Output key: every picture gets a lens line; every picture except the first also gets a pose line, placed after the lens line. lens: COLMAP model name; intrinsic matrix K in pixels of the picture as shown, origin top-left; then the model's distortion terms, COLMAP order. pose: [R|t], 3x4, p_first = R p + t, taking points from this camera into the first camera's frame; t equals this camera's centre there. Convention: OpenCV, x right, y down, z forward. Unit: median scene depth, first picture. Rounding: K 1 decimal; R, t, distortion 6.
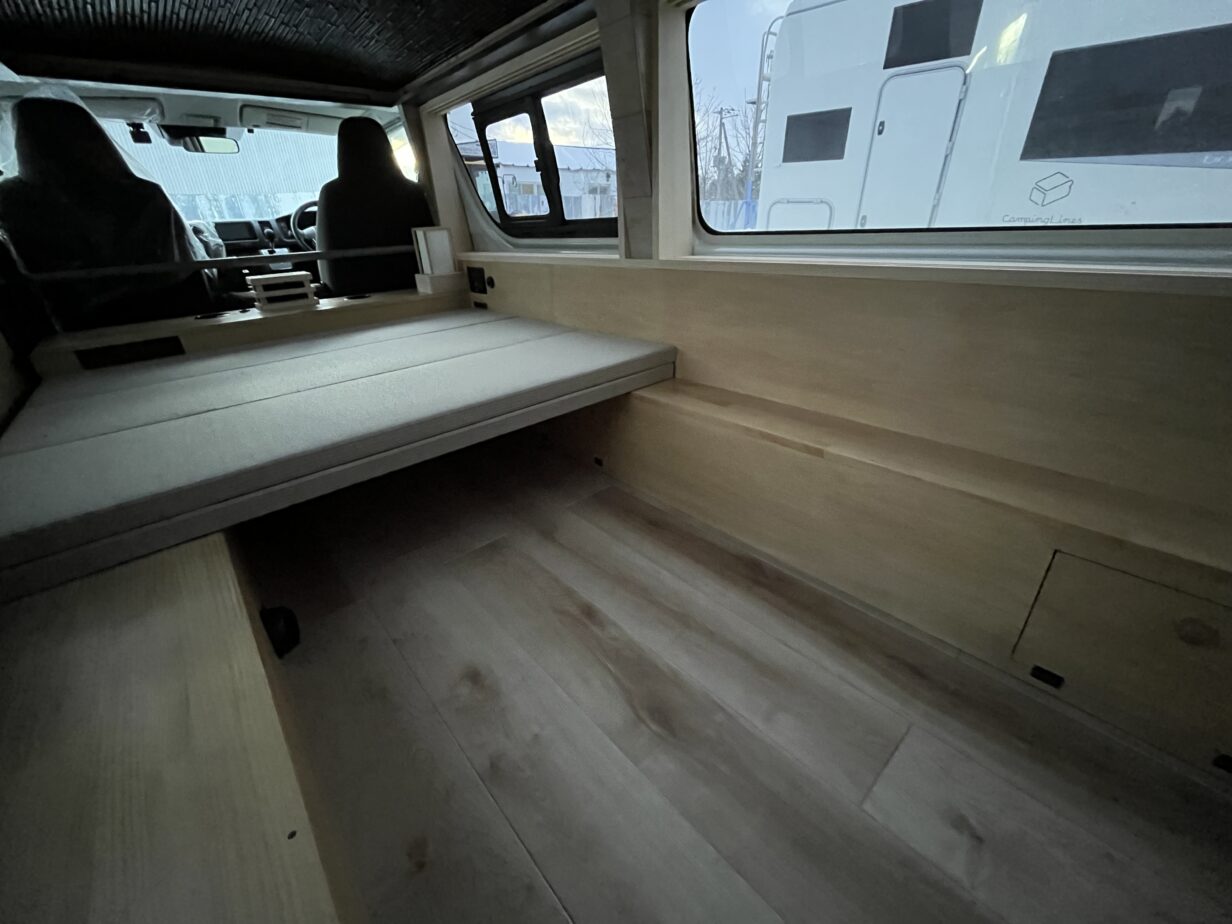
lens RADIAL K [[494.0, 0, 614.0], [0, 494.0, 460.4], [0, 0, 1]] dist [-0.003305, -0.000237]
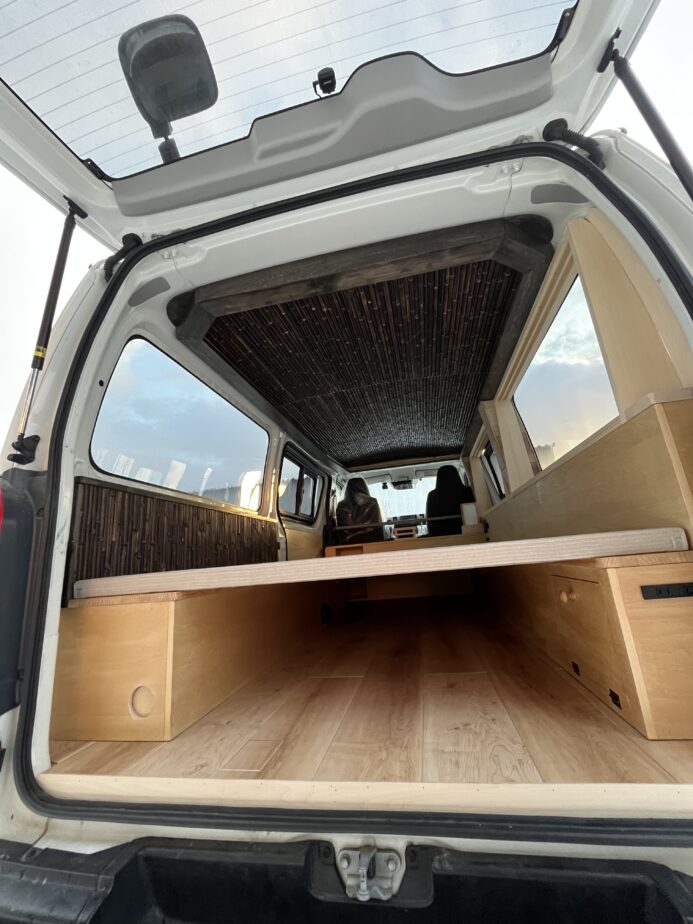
lens RADIAL K [[370.5, 0, 346.5], [0, 370.5, 462.0], [0, 0, 1]] dist [-0.003305, -0.000237]
pose [[0.598167, -0.202808, -0.775284, 0.685025], [-0.307320, 0.835426, -0.455652, 0.297754], [0.740102, 0.510816, 0.437398, -0.178777]]
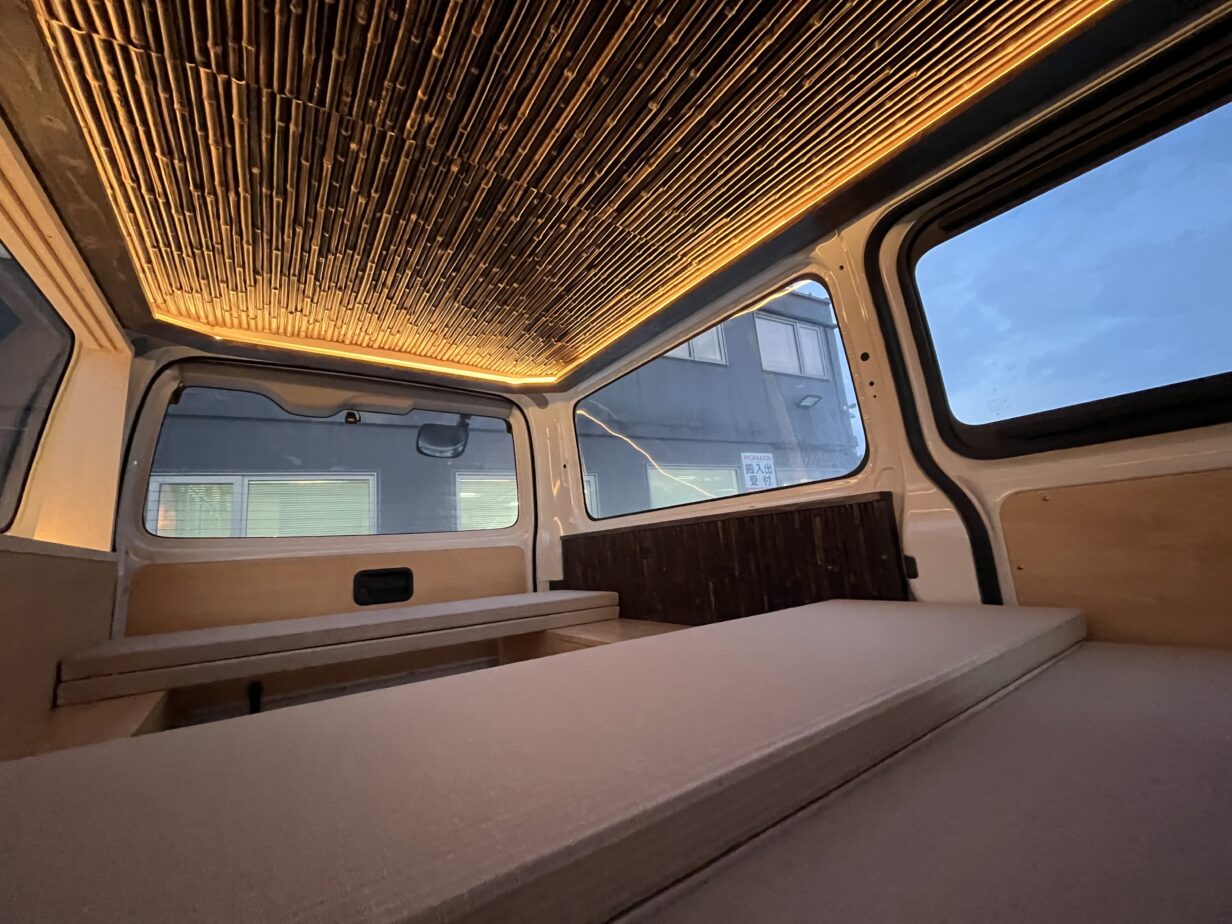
lens RADIAL K [[494.0, 0, 614.0], [0, 494.0, 460.4], [0, 0, 1]] dist [-0.003305, -0.000237]
pose [[-0.985964, 0.138199, 0.093682, -0.299443], [0.158358, 0.951849, 0.262498, -0.308675], [-0.052894, 0.273649, -0.960374, 0.918843]]
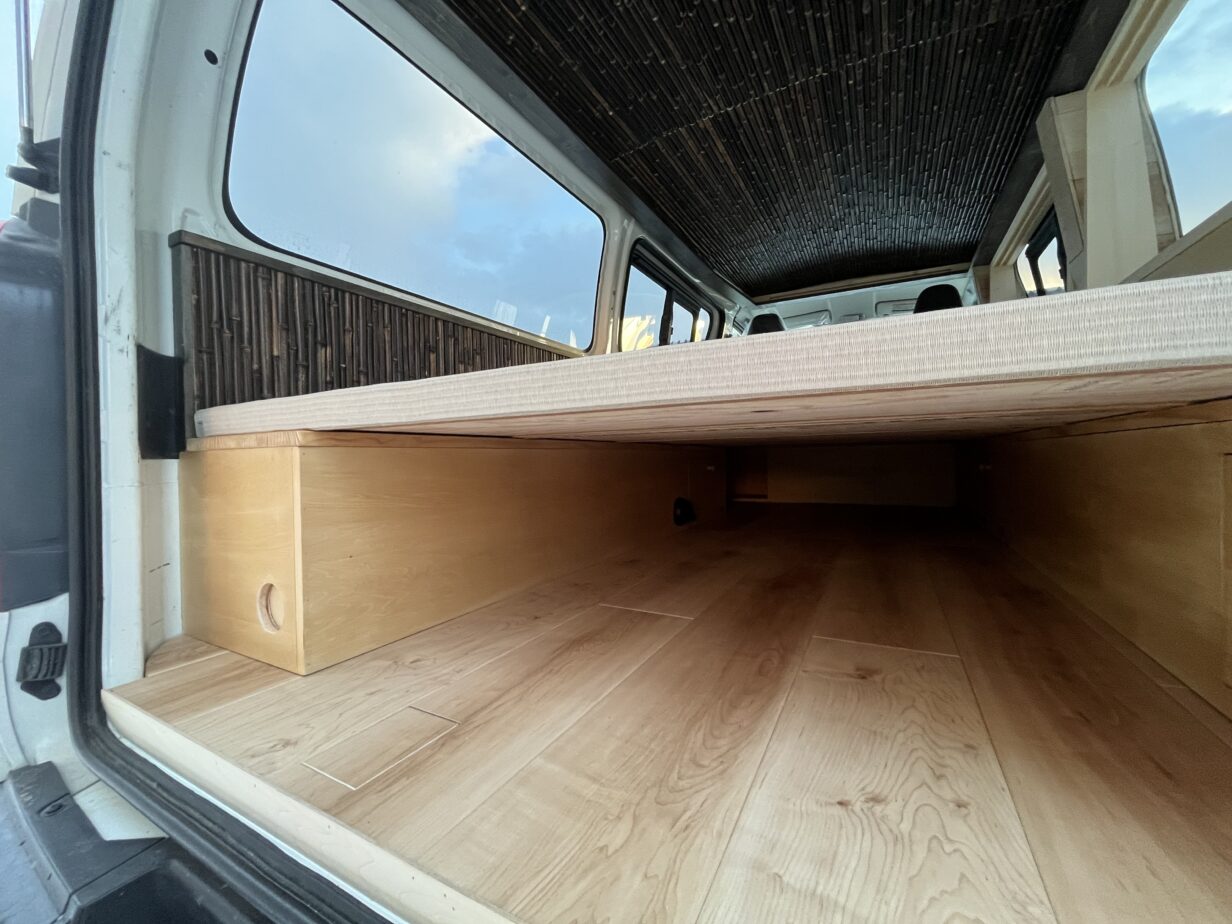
lens RADIAL K [[491.1, 0, 615.3], [0, 491.1, 457.1], [0, 0, 1]] dist [-0.000745, -0.000011]
pose [[0.333843, 0.044552, -0.941575, 0.520411], [-0.415657, 0.903484, -0.104624, 0.245746], [0.846037, 0.426300, 0.320140, 0.054558]]
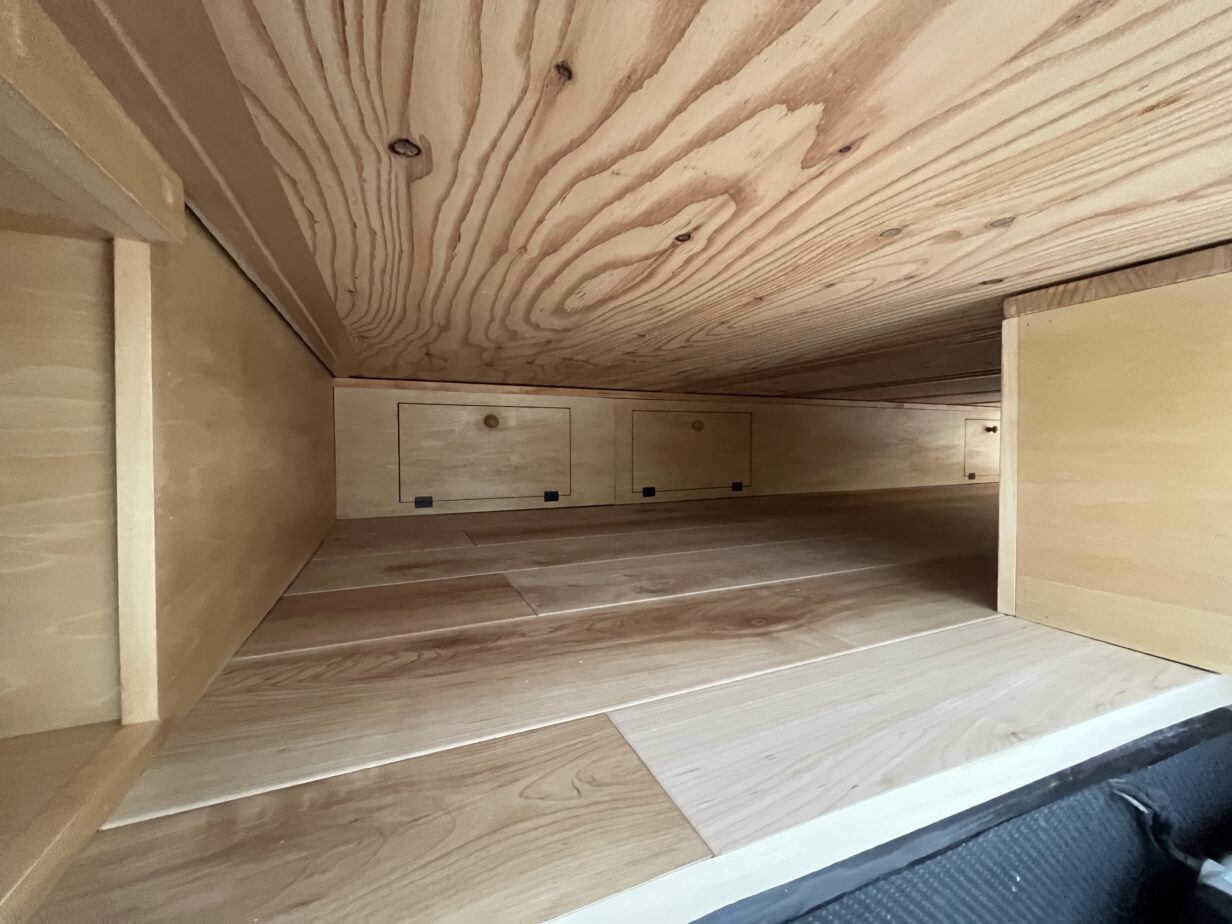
lens RADIAL K [[494.0, 0, 614.0], [0, 494.0, 460.4], [0, 0, 1]] dist [-0.003305, -0.000237]
pose [[0.302358, 0.020461, 0.952975, -0.236650], [0.412766, 0.898359, -0.150251, 0.172978], [-0.859188, 0.438785, 0.263180, 0.425193]]
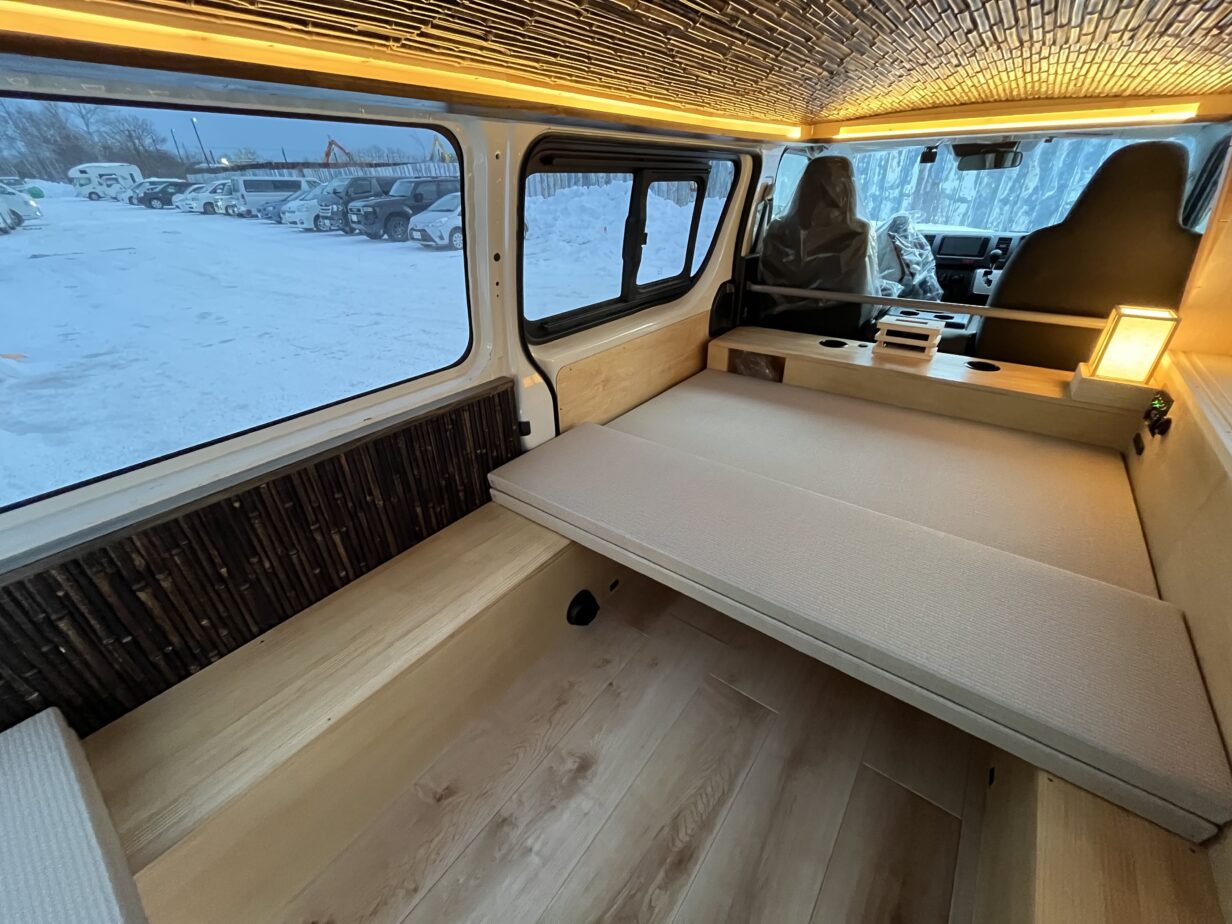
lens RADIAL K [[494.0, 0, 614.0], [0, 494.0, 460.4], [0, 0, 1]] dist [-0.003305, -0.000237]
pose [[0.193348, 0.518894, -0.832686, 0.168874], [-0.426718, 0.808701, 0.404865, -0.336304], [0.883475, 0.277042, 0.377782, 0.218511]]
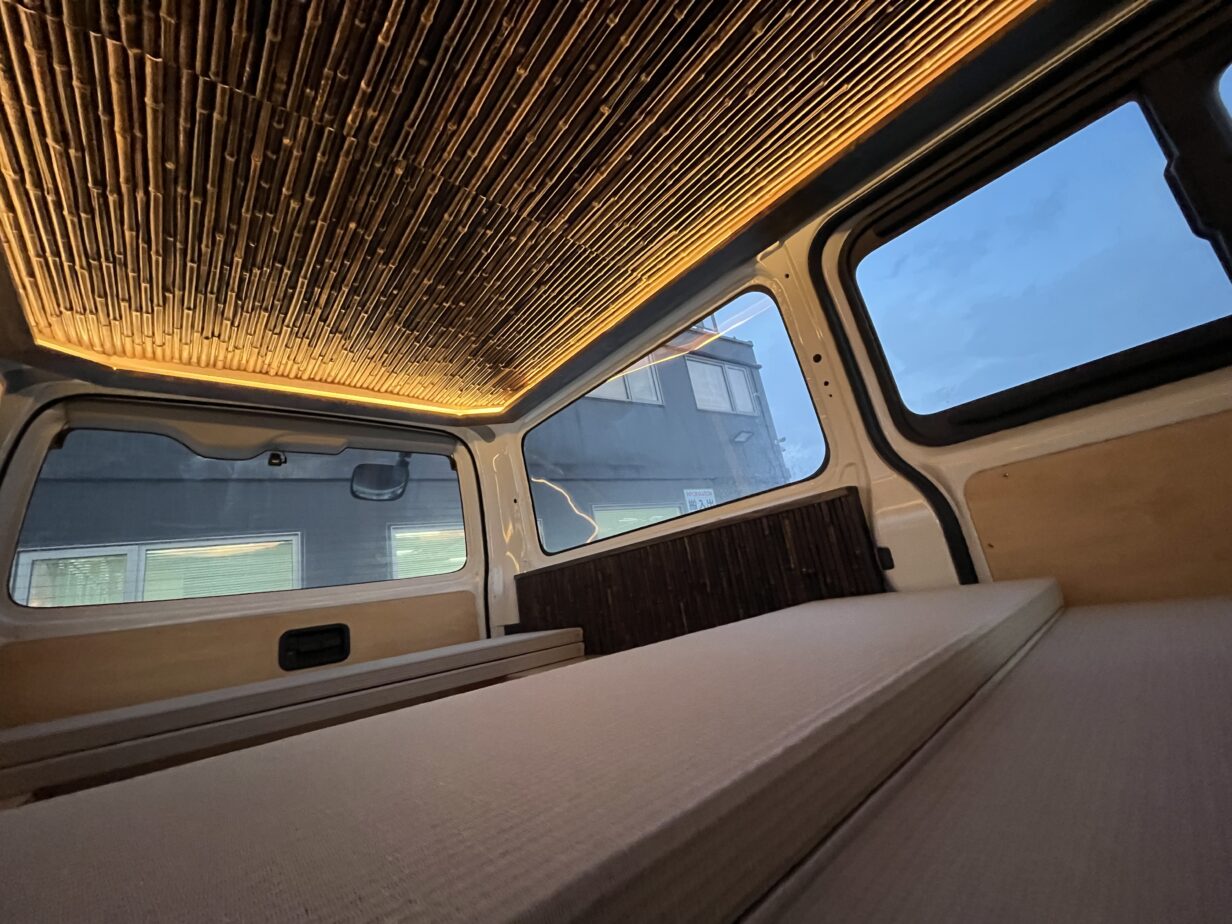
lens RADIAL K [[494.0, 0, 614.0], [0, 494.0, 460.4], [0, 0, 1]] dist [-0.003305, -0.000237]
pose [[-0.979257, 0.198045, -0.042828, -0.258239], [0.186574, 0.963766, 0.190644, -0.262284], [0.079032, 0.178698, -0.980725, 0.899505]]
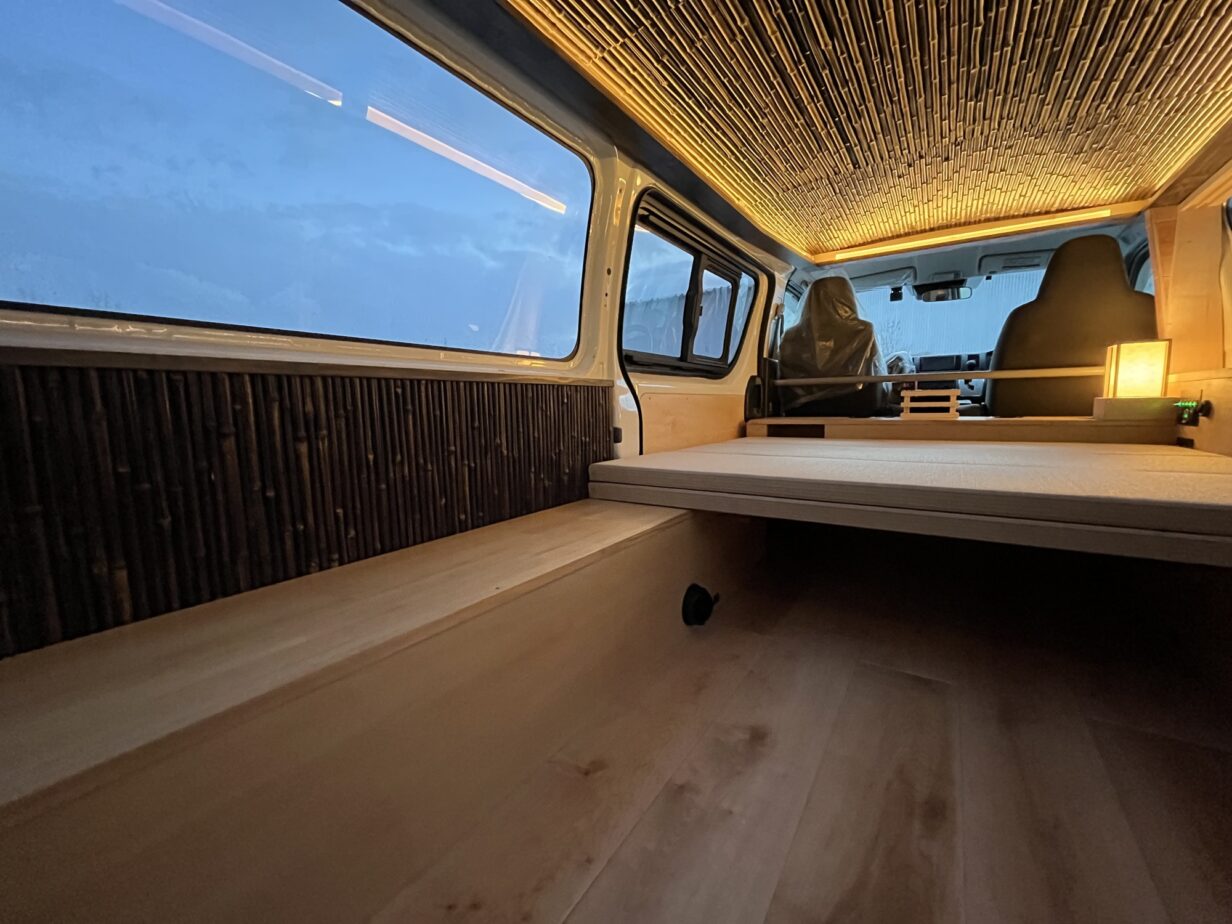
lens RADIAL K [[494.0, 0, 614.0], [0, 494.0, 460.4], [0, 0, 1]] dist [-0.003305, -0.000237]
pose [[0.251309, 0.153021, -0.955734, 0.234929], [-0.424183, 0.904962, 0.033353, 0.028188], [0.870007, 0.397025, 0.292334, 0.150360]]
